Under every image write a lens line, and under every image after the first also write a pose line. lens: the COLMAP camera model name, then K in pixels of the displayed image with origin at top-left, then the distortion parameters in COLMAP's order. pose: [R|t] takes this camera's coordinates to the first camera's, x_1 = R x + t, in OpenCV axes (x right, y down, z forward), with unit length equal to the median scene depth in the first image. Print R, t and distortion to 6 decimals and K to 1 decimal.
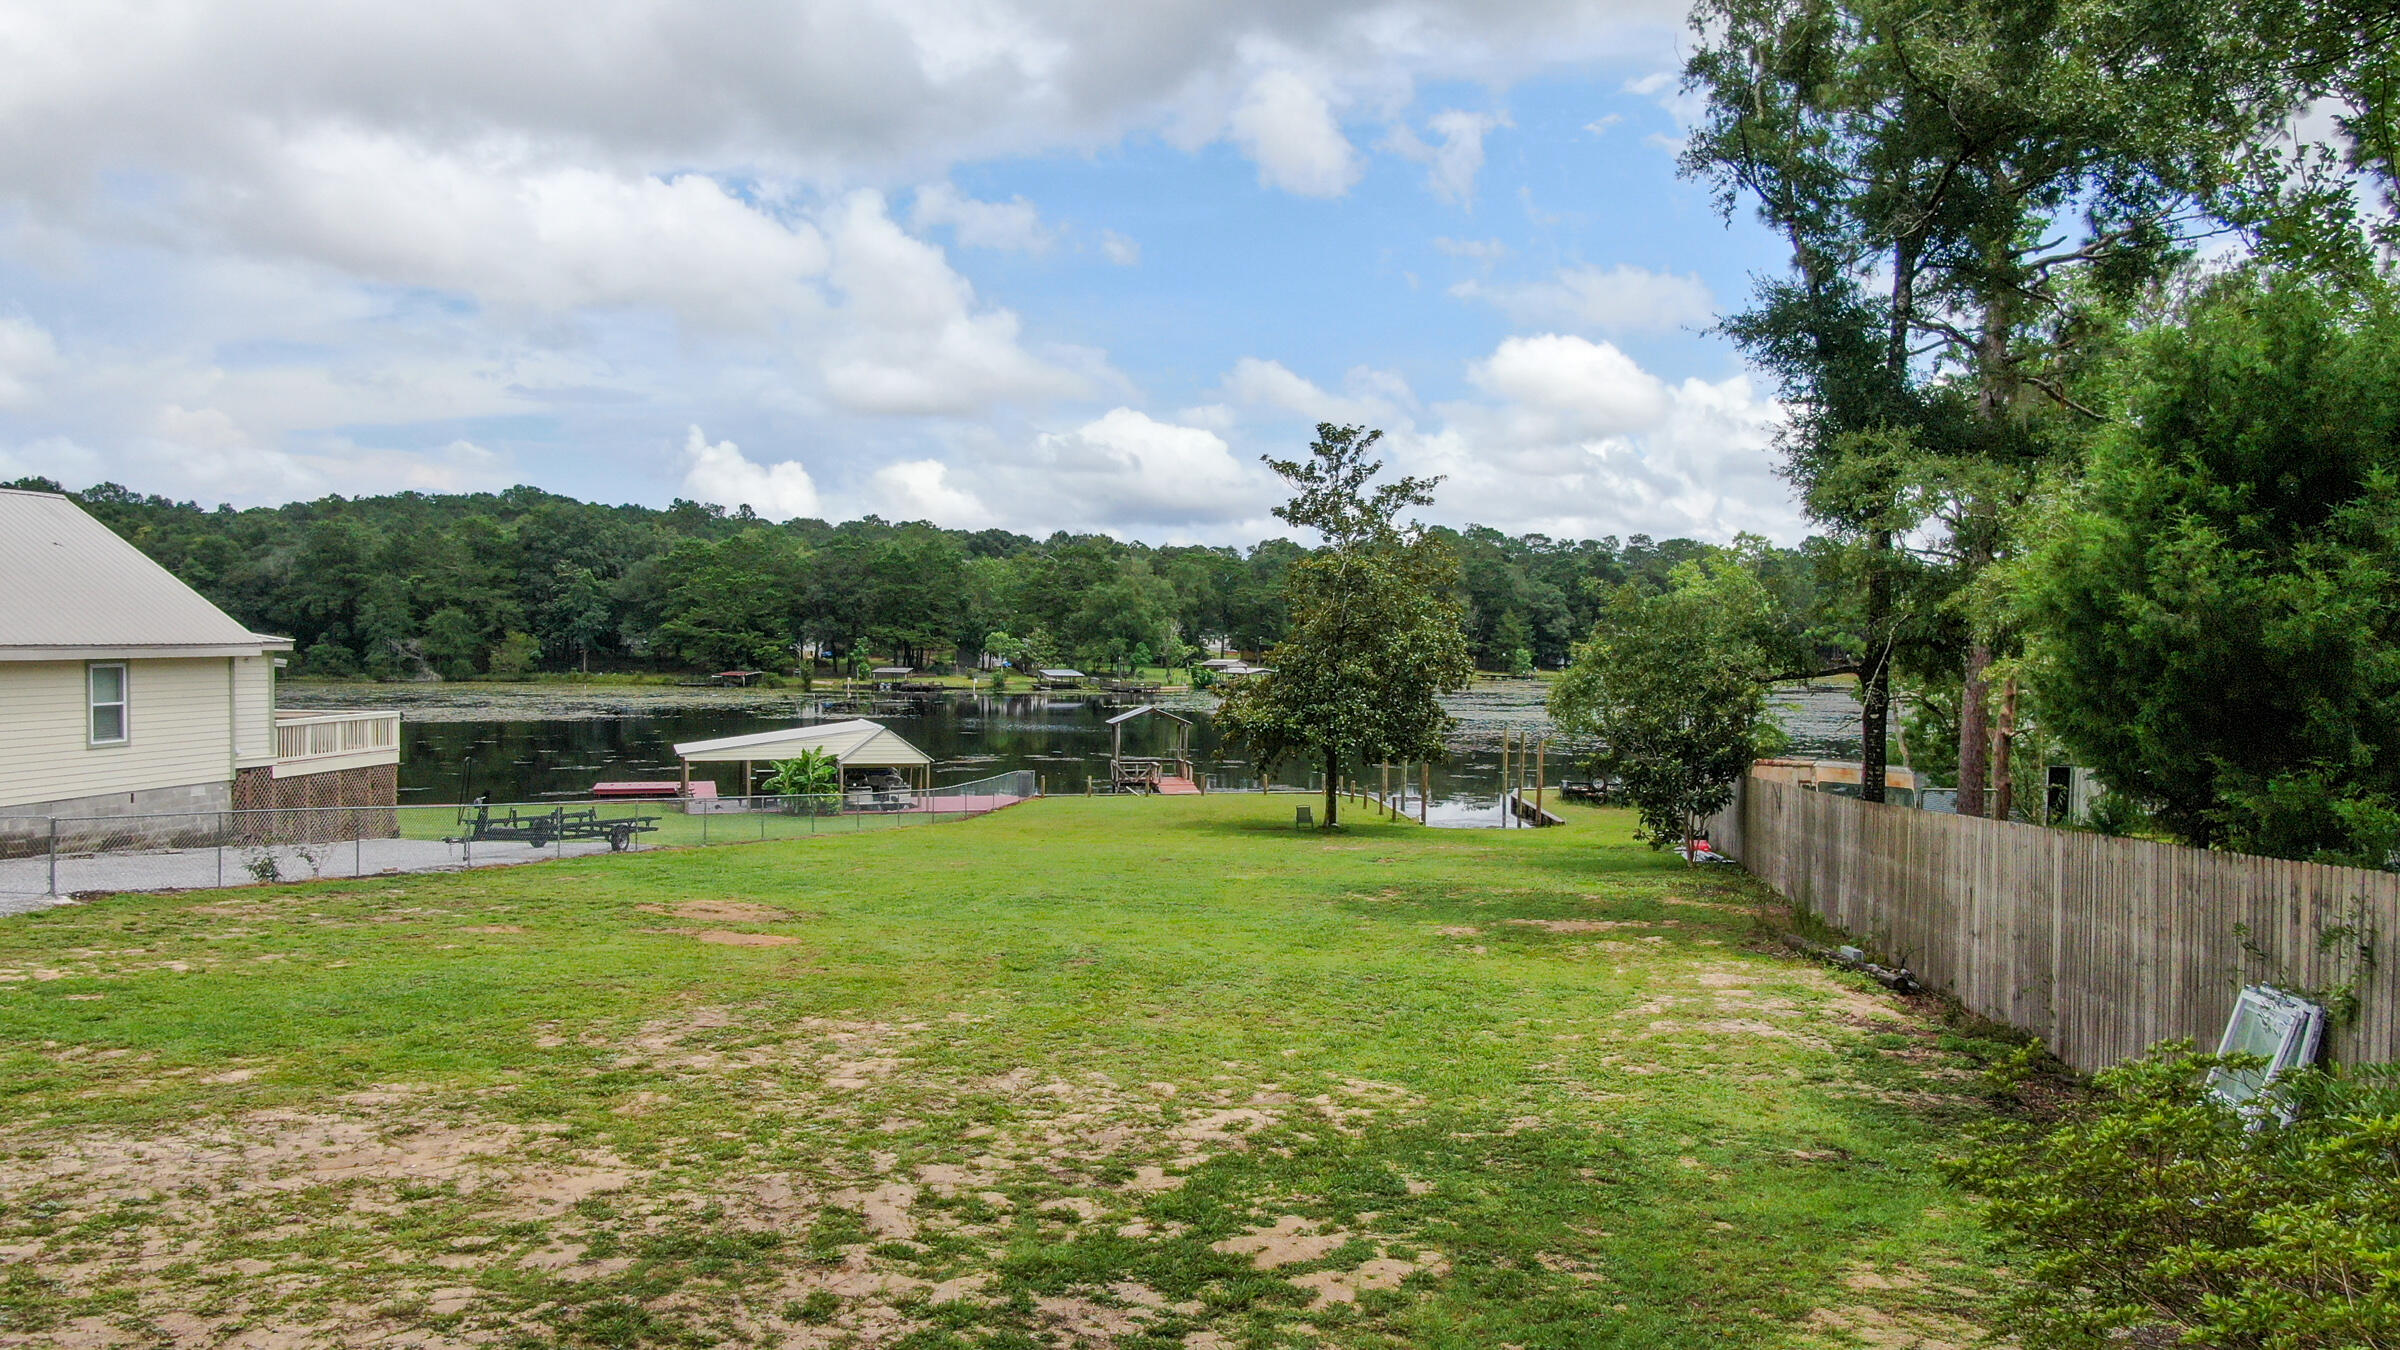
lens RADIAL K [[1722.3, 0, 1198.3], [0, 1722.3, 678.8], [0, 0, 1]] dist [-0.020991, 0.009012]
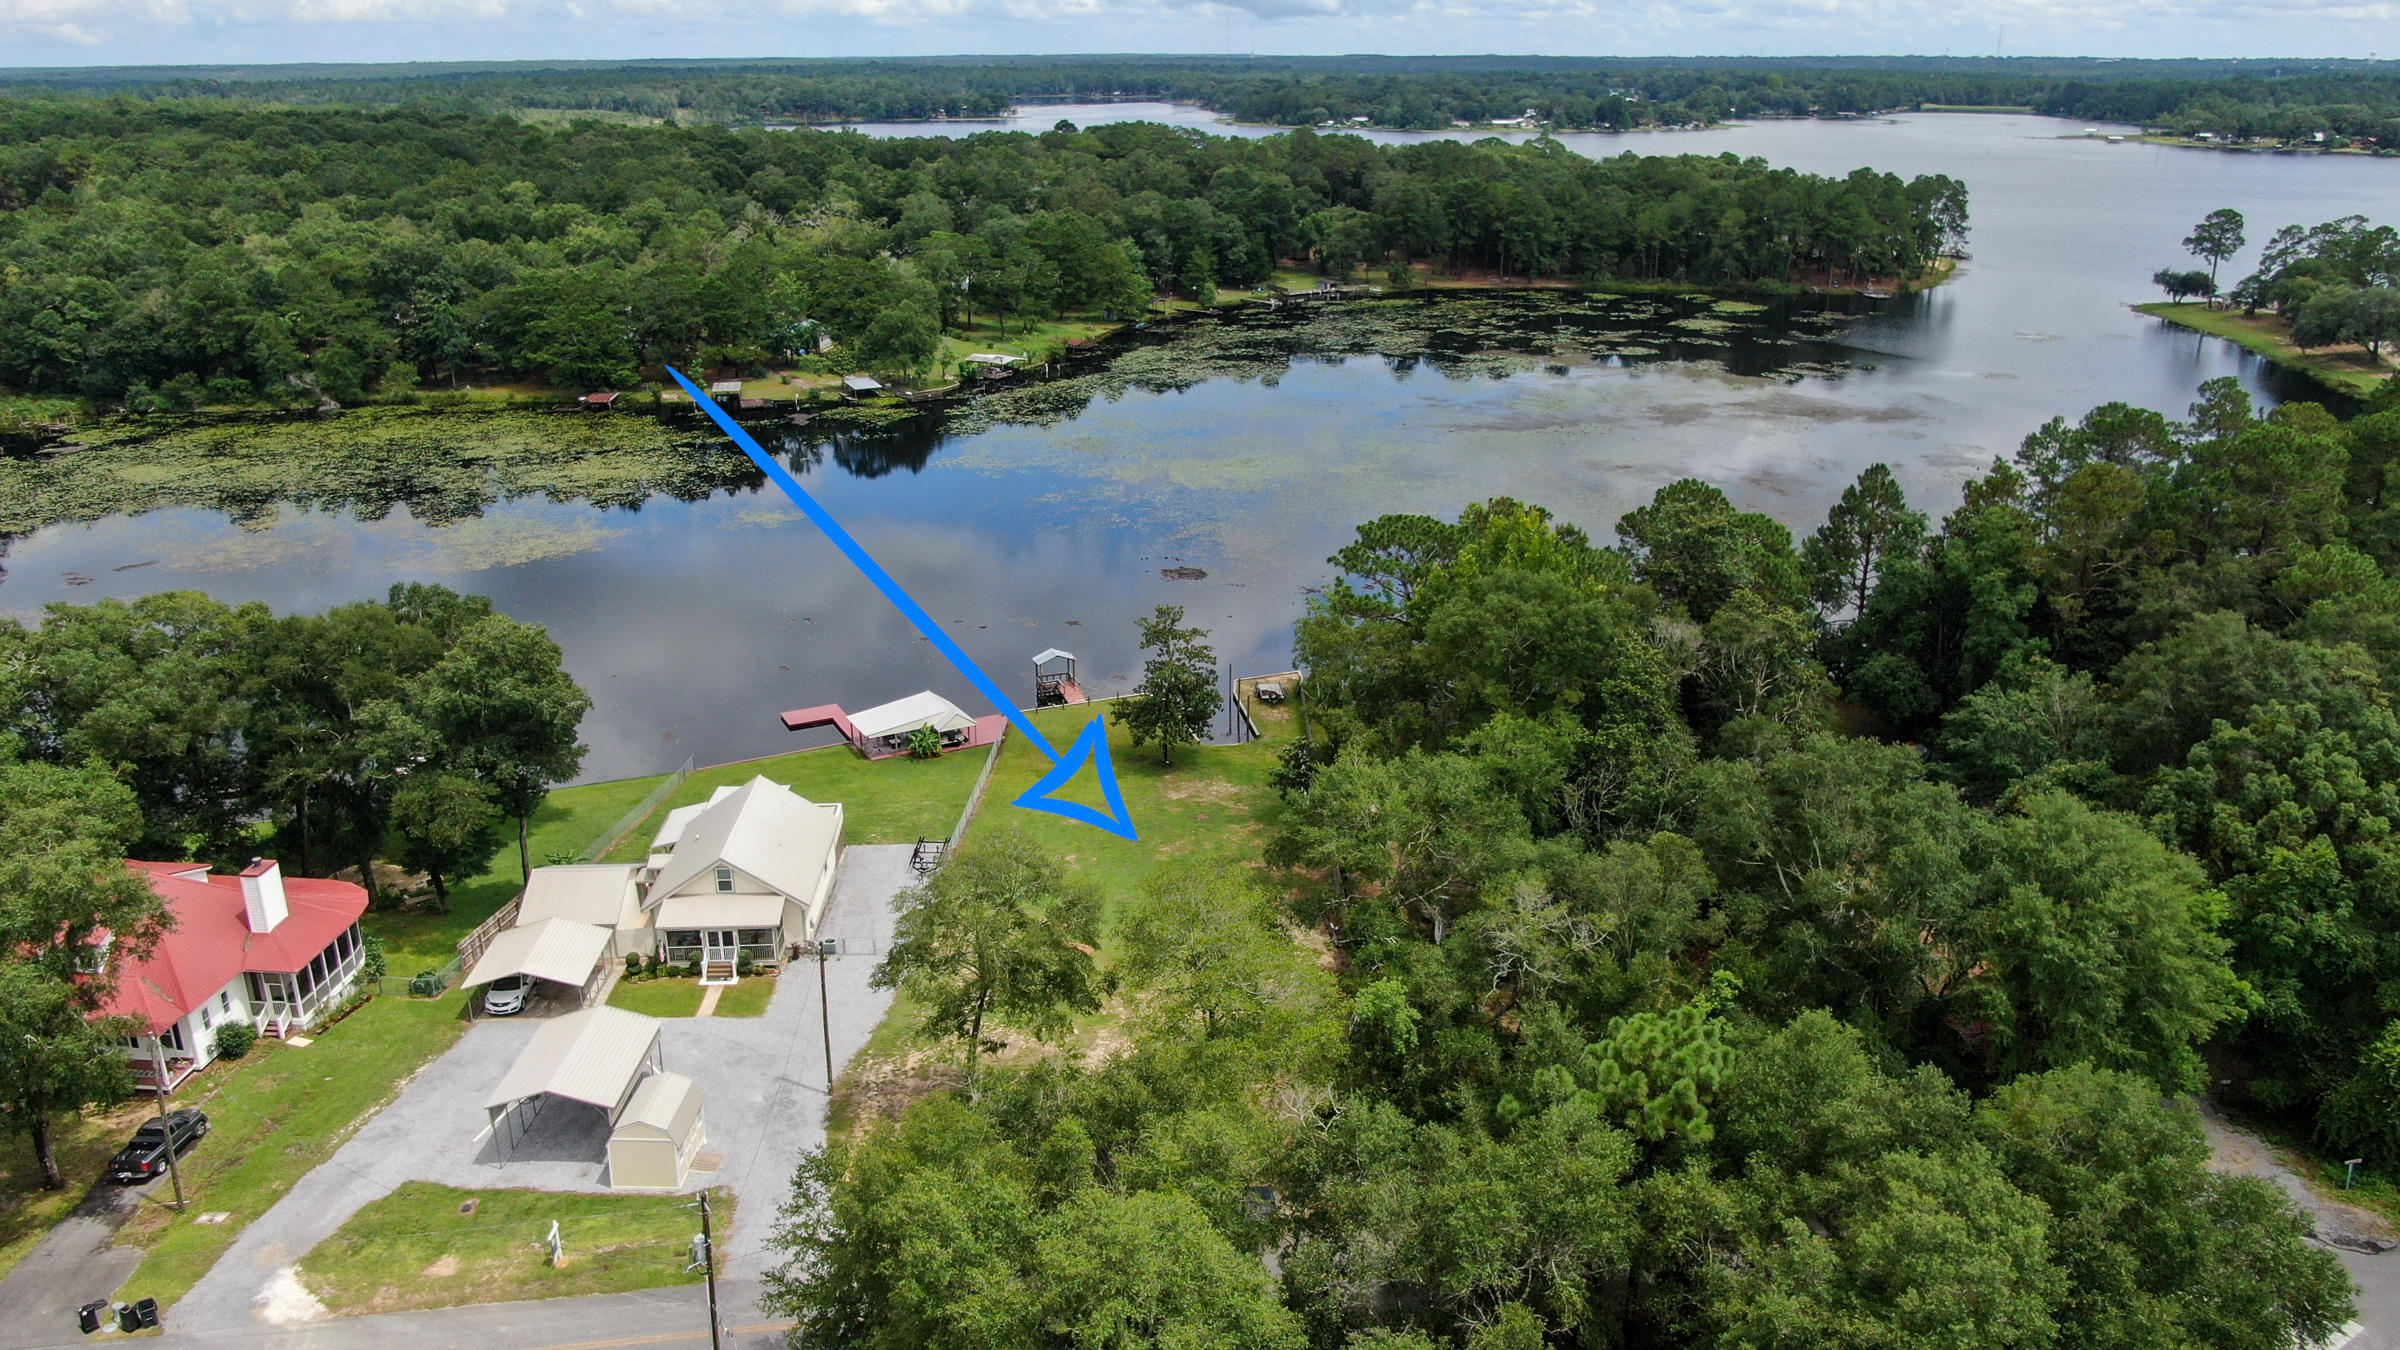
lens RADIAL K [[1722.3, 0, 1203.5], [0, 1722.3, 687.8], [0, 0, 1]] dist [-0.020991, 0.009012]
pose [[0.981359, -0.074961, 0.176963, -0.476641], [0.013055, 0.944669, 0.327765, -1.333150], [-0.191742, -0.319345, 0.928038, -2.012091]]
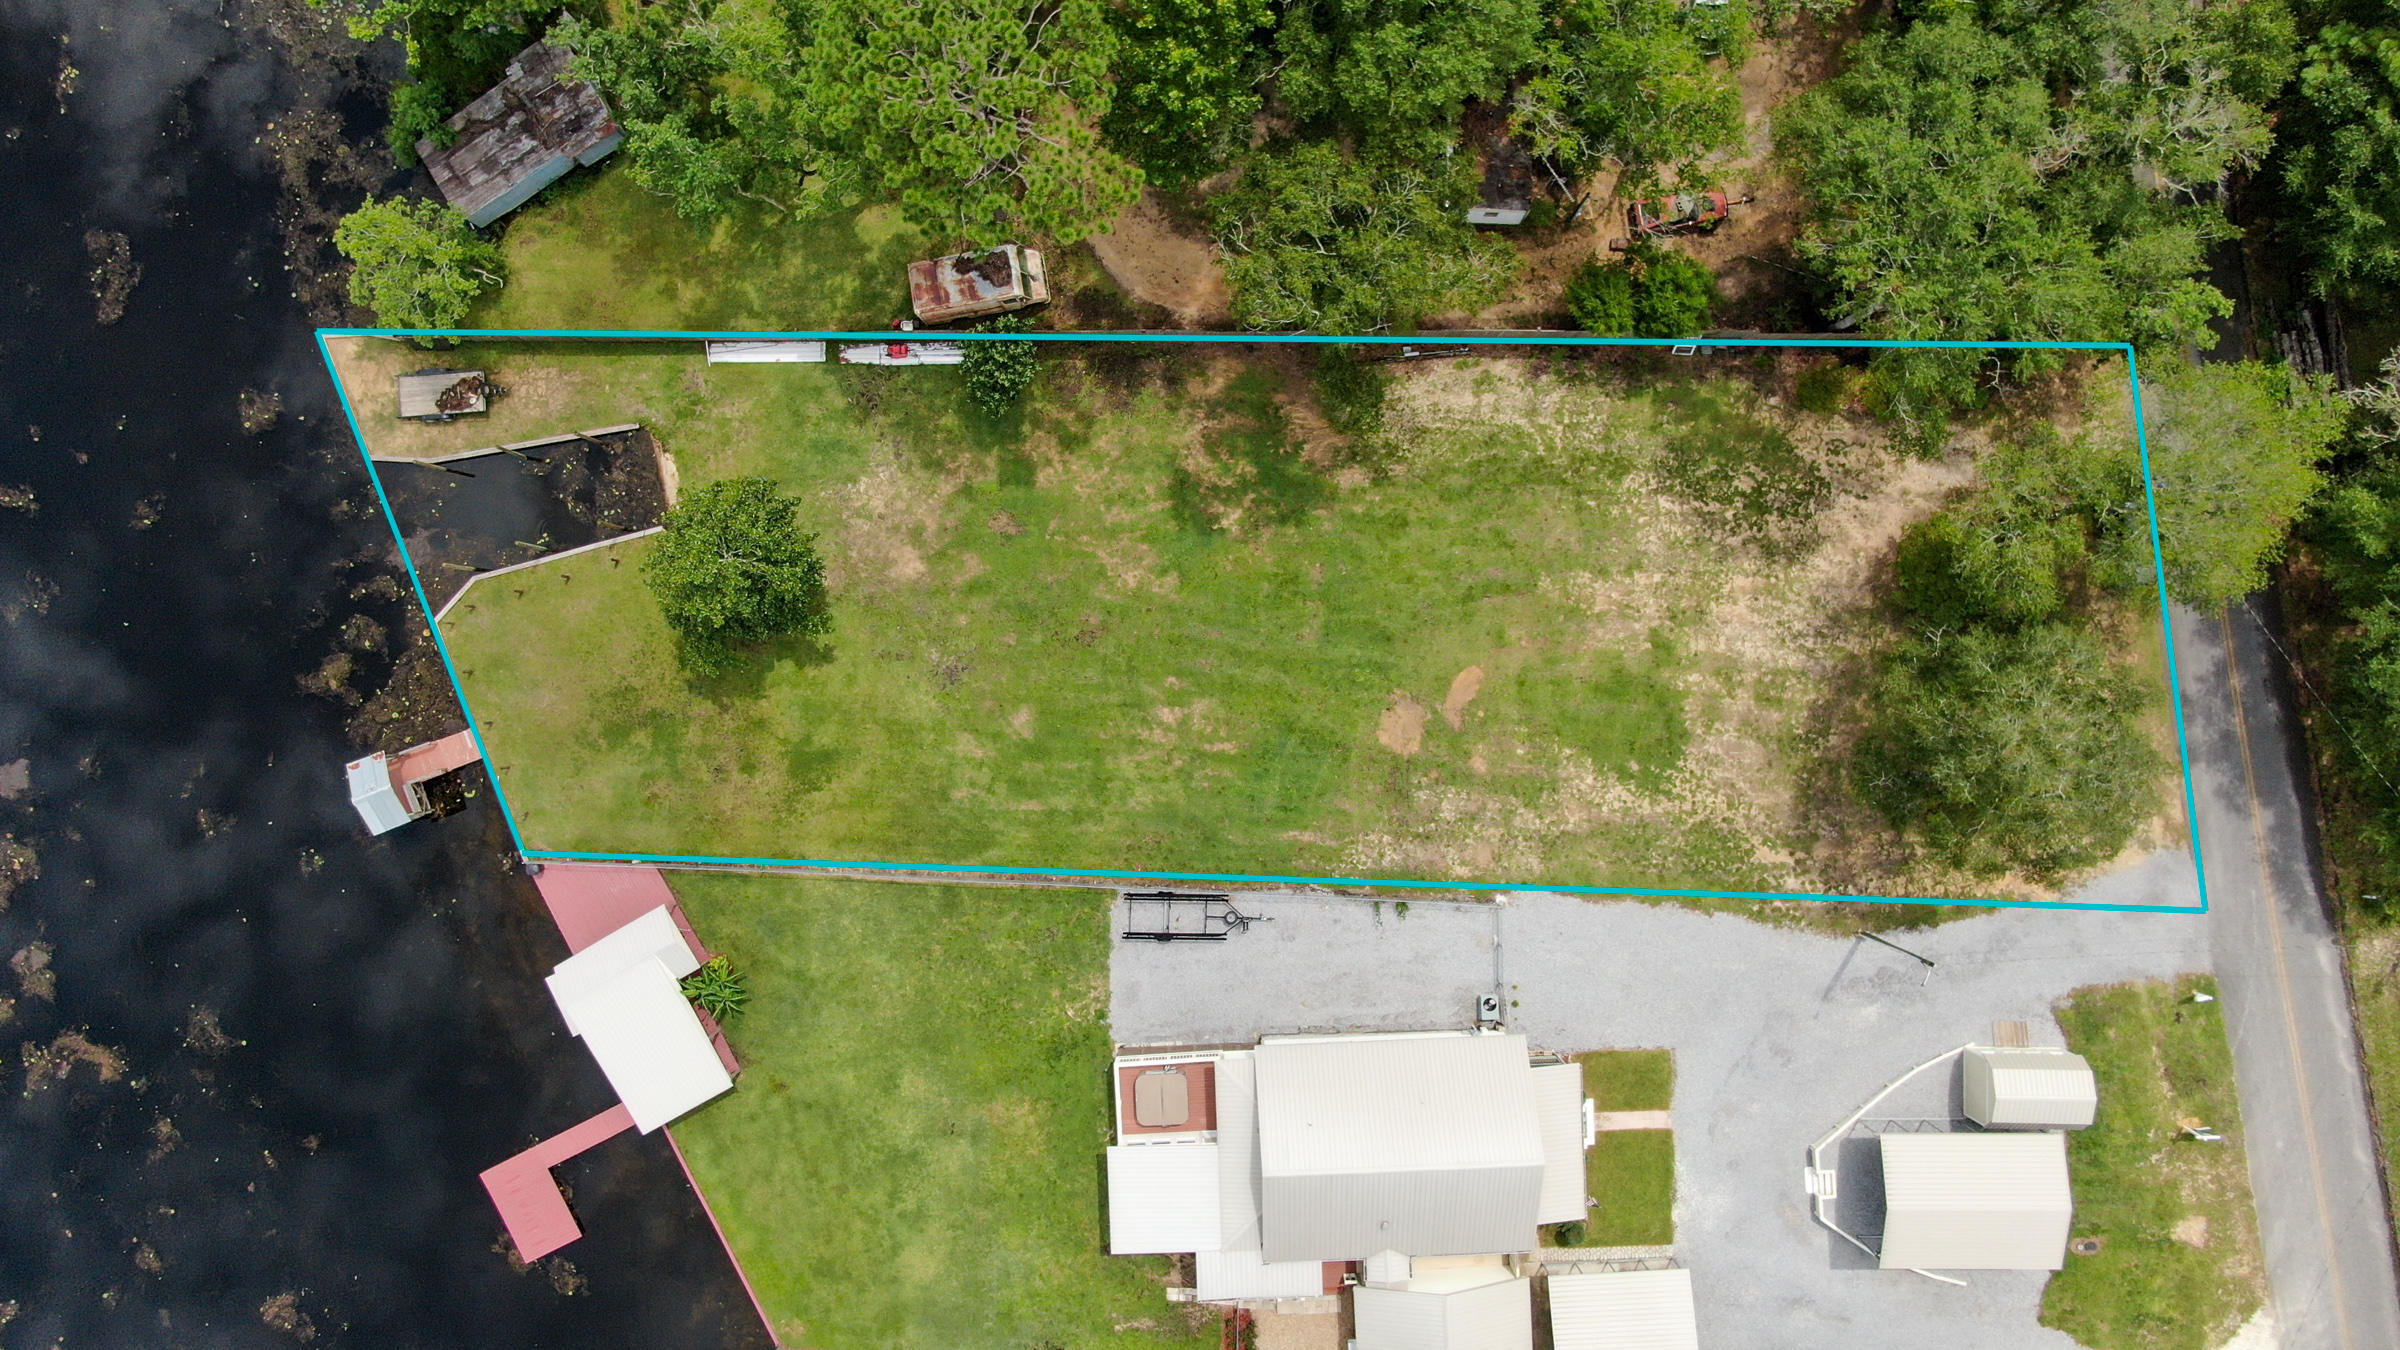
lens RADIAL K [[1722.3, 0, 1188.6], [0, 1722.3, 675.0], [0, 0, 1]] dist [-0.020991, 0.009012]
pose [[-0.180373, -0.983304, -0.024073, -0.049261], [0.020584, -0.028243, 0.999389, -2.283094], [-0.983383, 0.179767, 0.025335, 1.042009]]
